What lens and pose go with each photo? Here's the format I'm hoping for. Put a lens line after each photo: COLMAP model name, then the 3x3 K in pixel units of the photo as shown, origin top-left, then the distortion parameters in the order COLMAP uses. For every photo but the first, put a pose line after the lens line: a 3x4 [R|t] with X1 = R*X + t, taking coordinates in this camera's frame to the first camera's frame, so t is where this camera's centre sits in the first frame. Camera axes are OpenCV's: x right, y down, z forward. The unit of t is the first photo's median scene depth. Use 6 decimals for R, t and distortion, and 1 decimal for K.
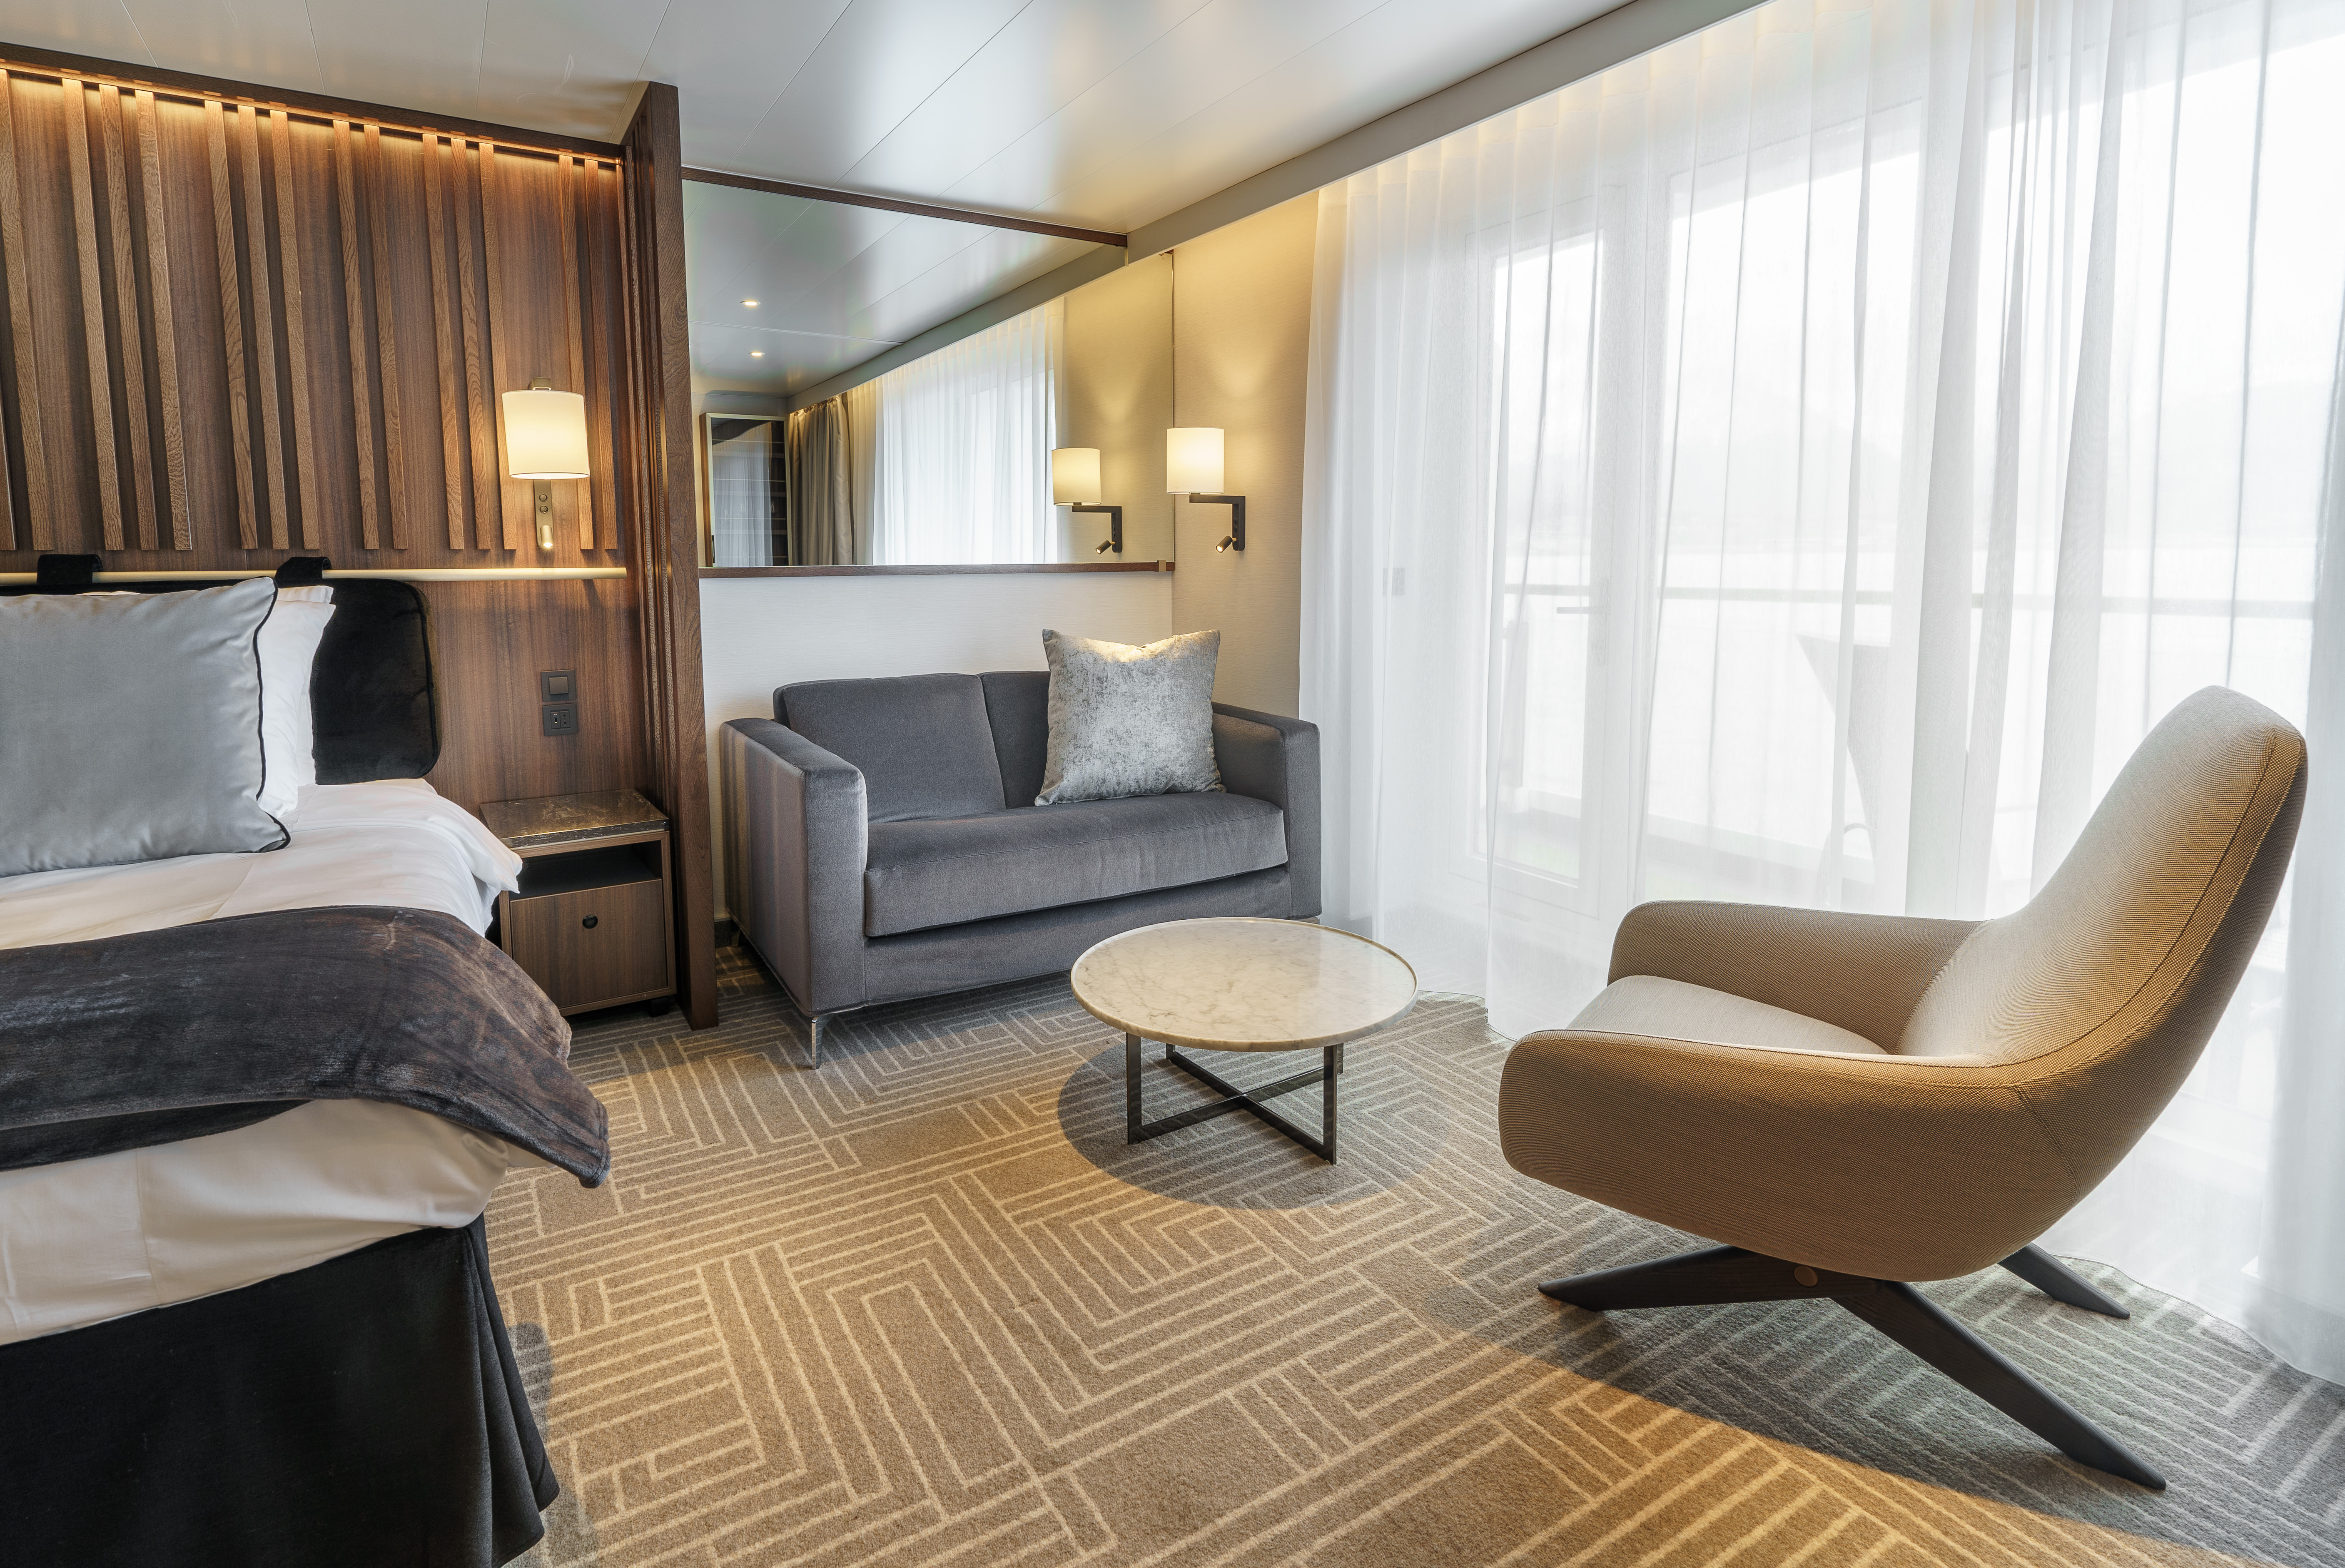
lens RADIAL K [[1156.9, 0, 1165.8], [0, 1156.9, 675.5], [0, 0, 1]] dist [-0.000701, 0.000435]
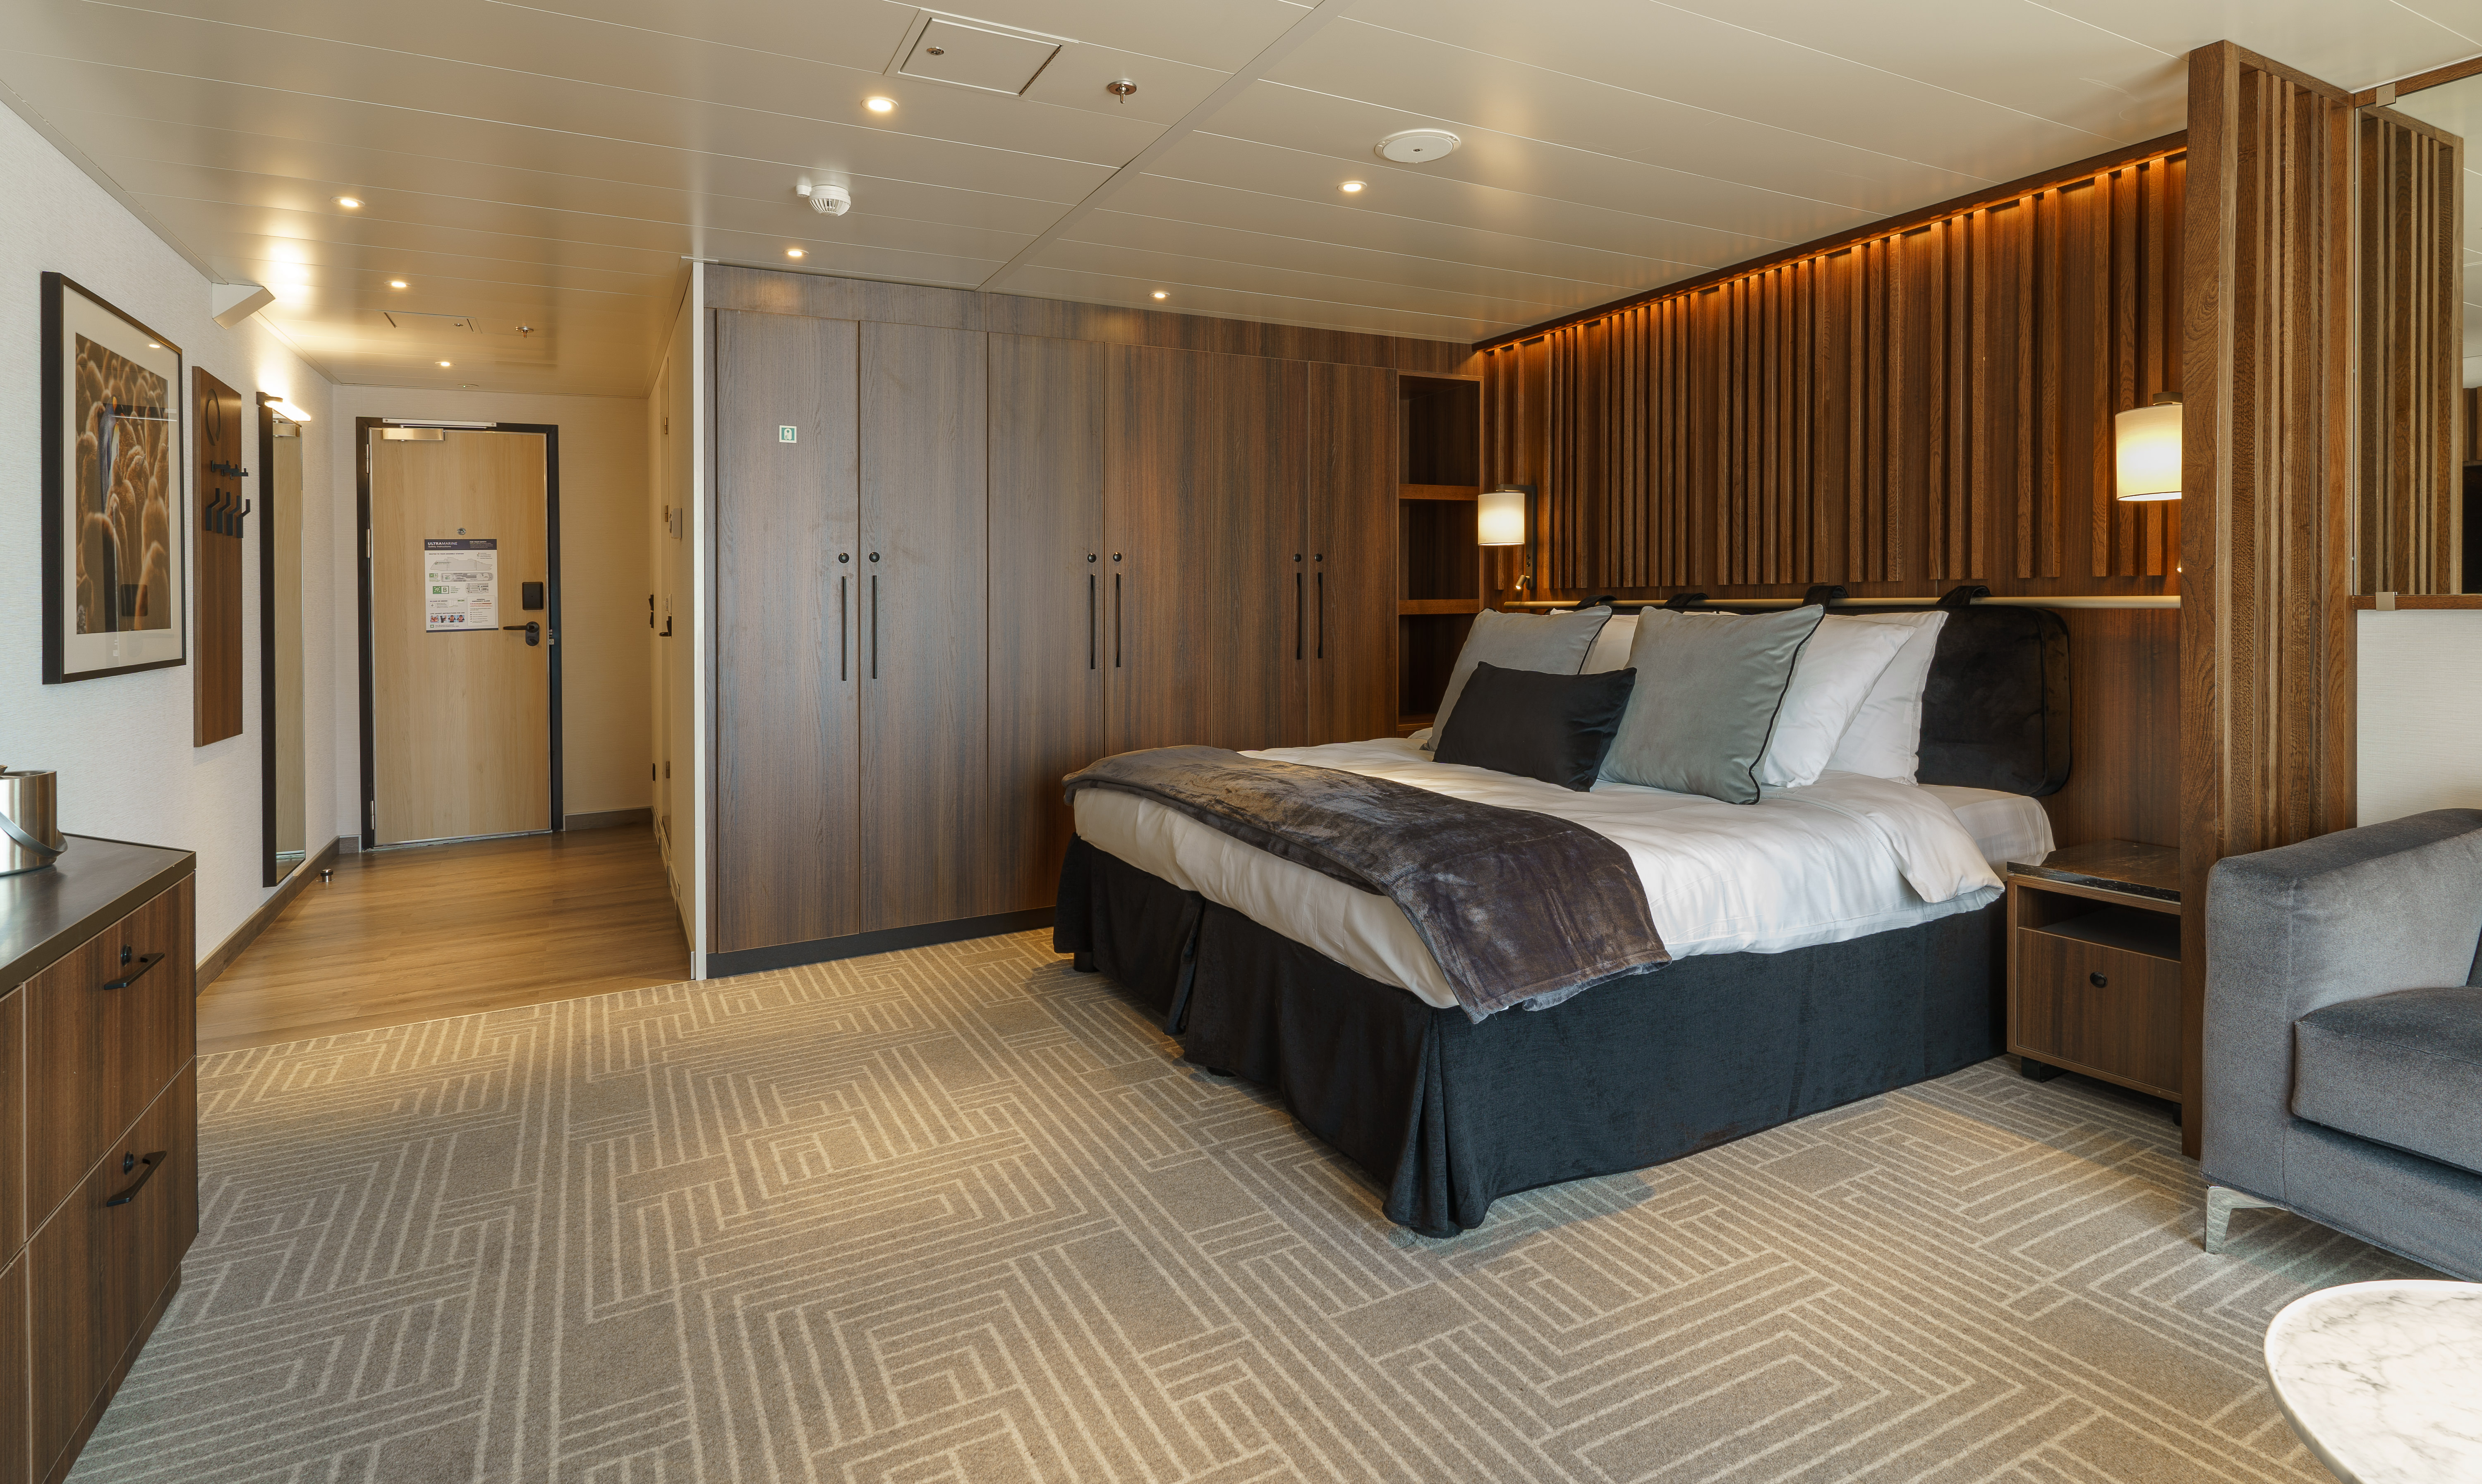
lens RADIAL K [[1308.8, 0, 1313.1], [0, 1308.8, 607.5], [0, 0, 1]] dist [-0.024222, 0.015707]
pose [[-0.056555, 0.013252, -0.998312, 0.567837], [-0.090188, 0.995756, 0.018327, -0.045386], [0.994318, 0.091073, -0.055120, 0.412094]]
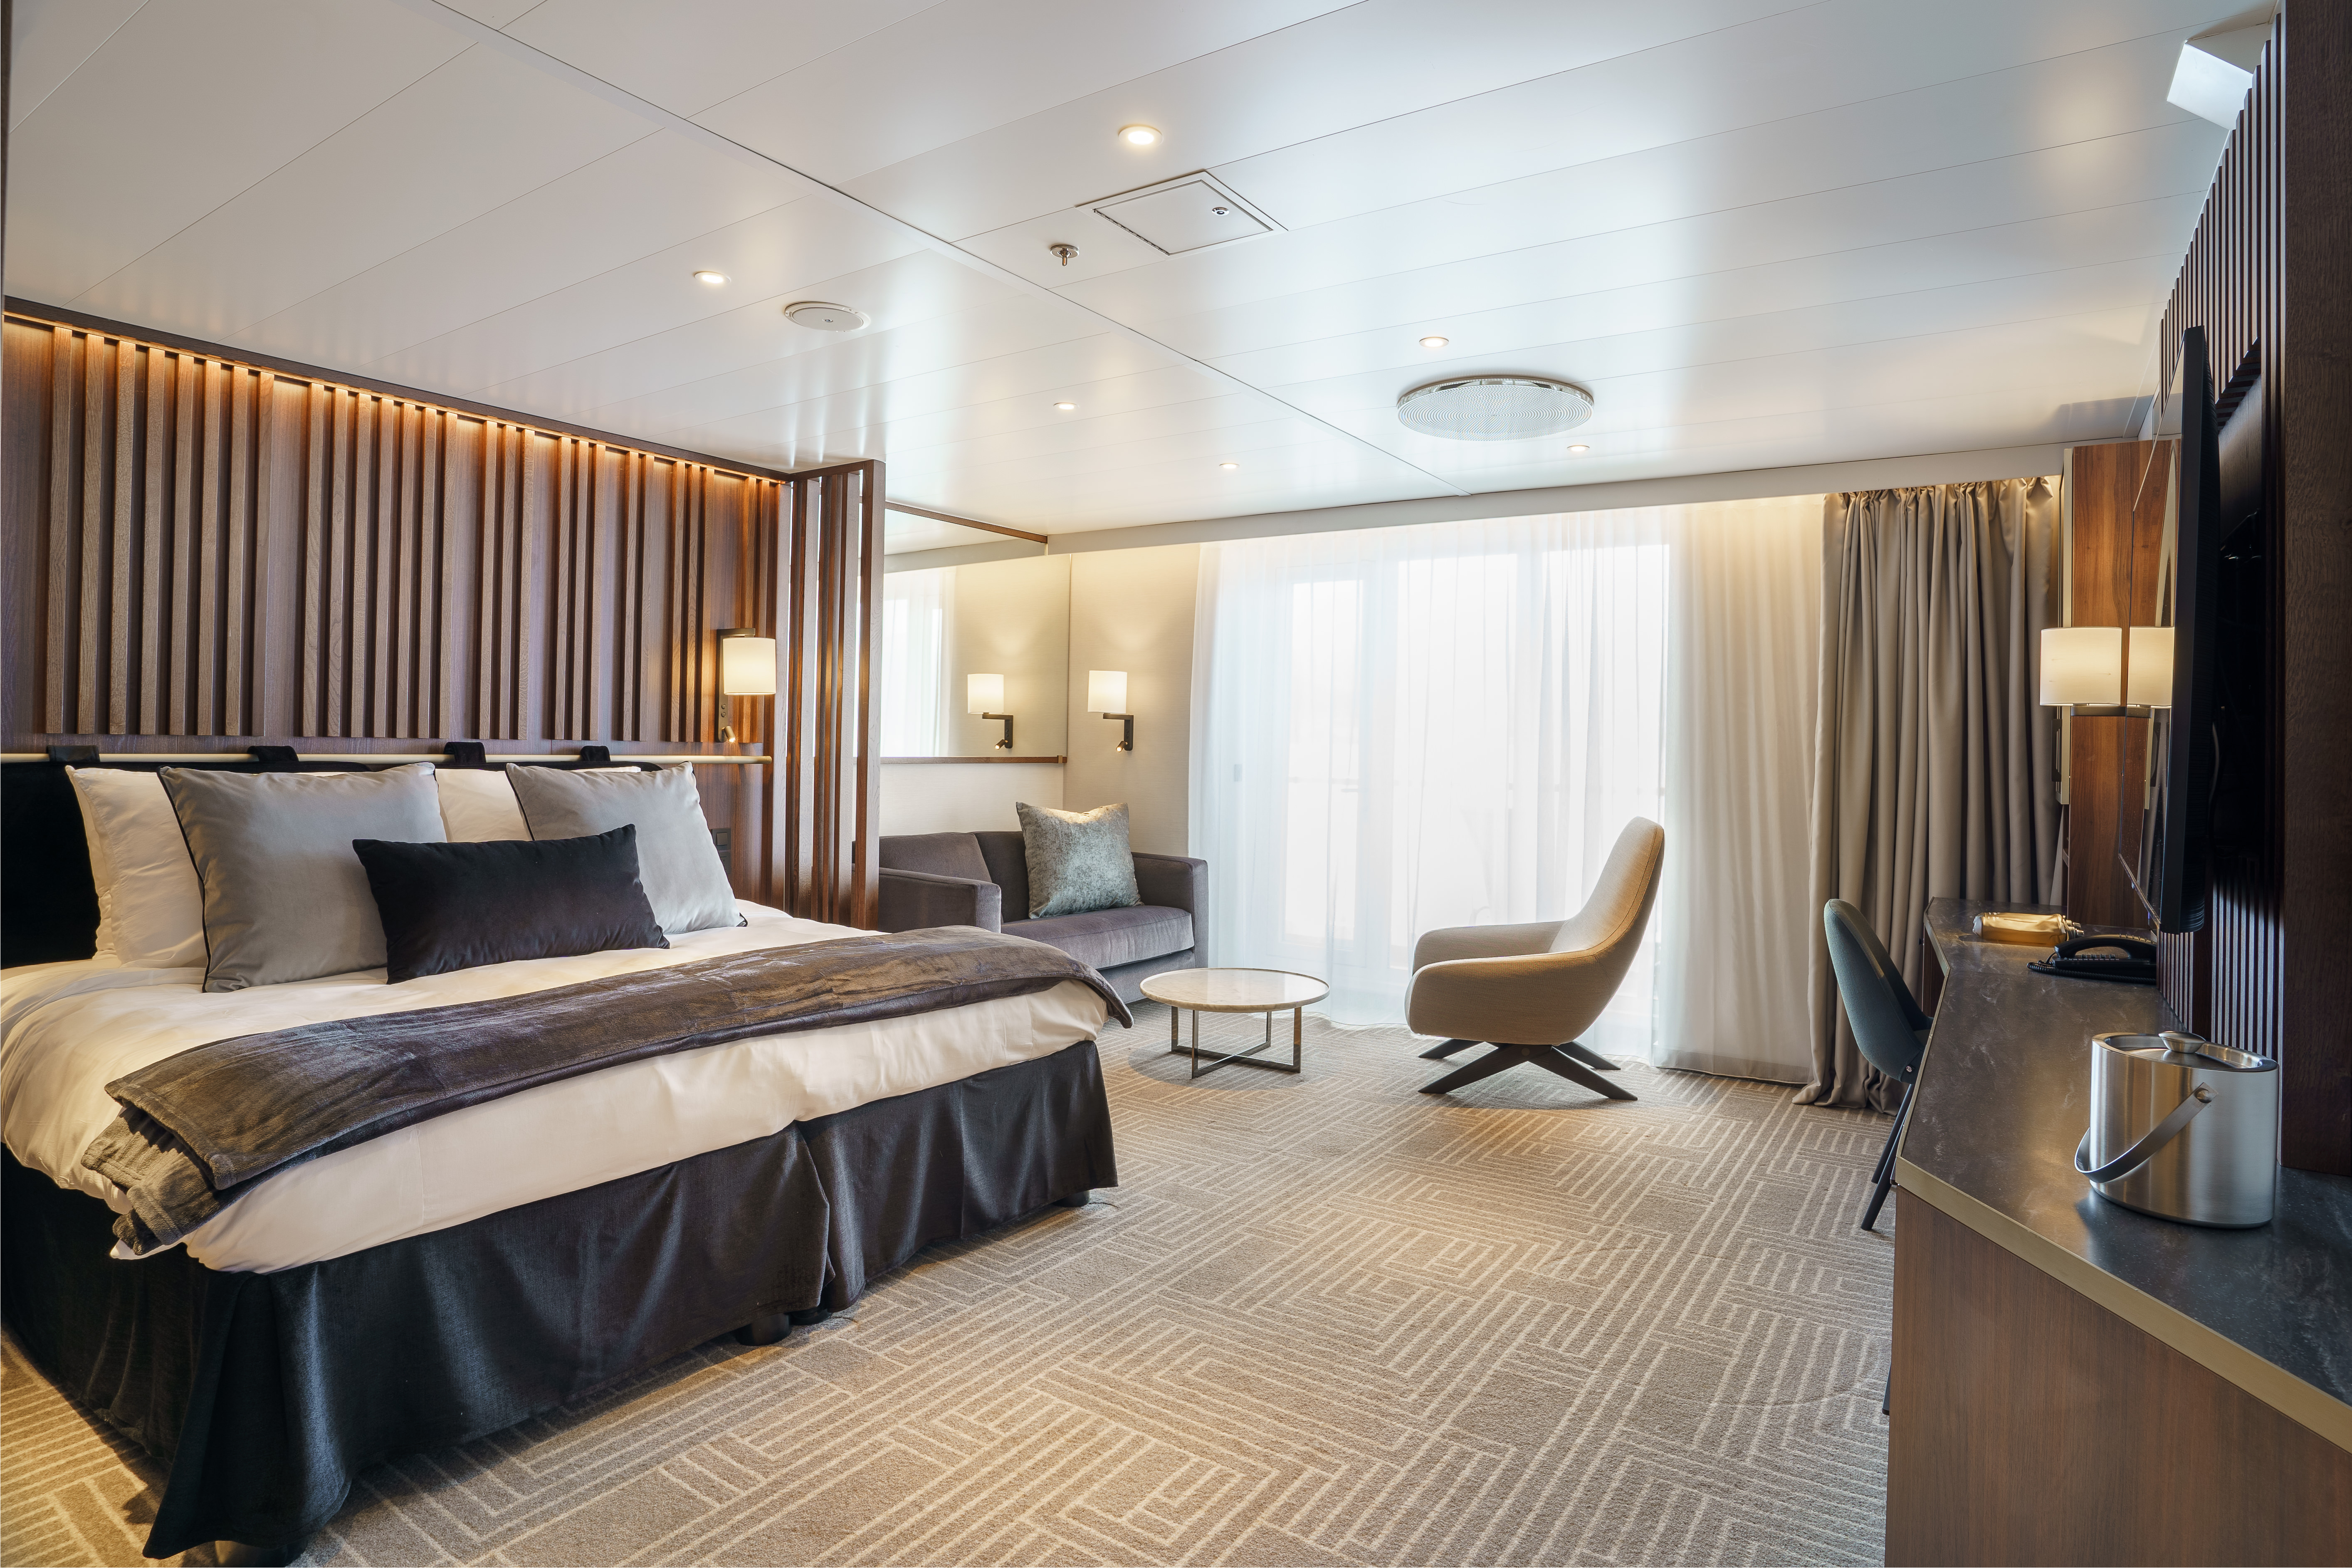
lens RADIAL K [[1211.3, 0, 1253.3], [0, 1211.3, 753.2], [0, 0, 1]] dist [-0.000978, 0.001814]
pose [[0.898981, 0.019917, 0.437535, -0.682847], [0.021392, 0.995777, -0.089280, 0.056819], [-0.437465, 0.089621, 0.894758, -0.689591]]
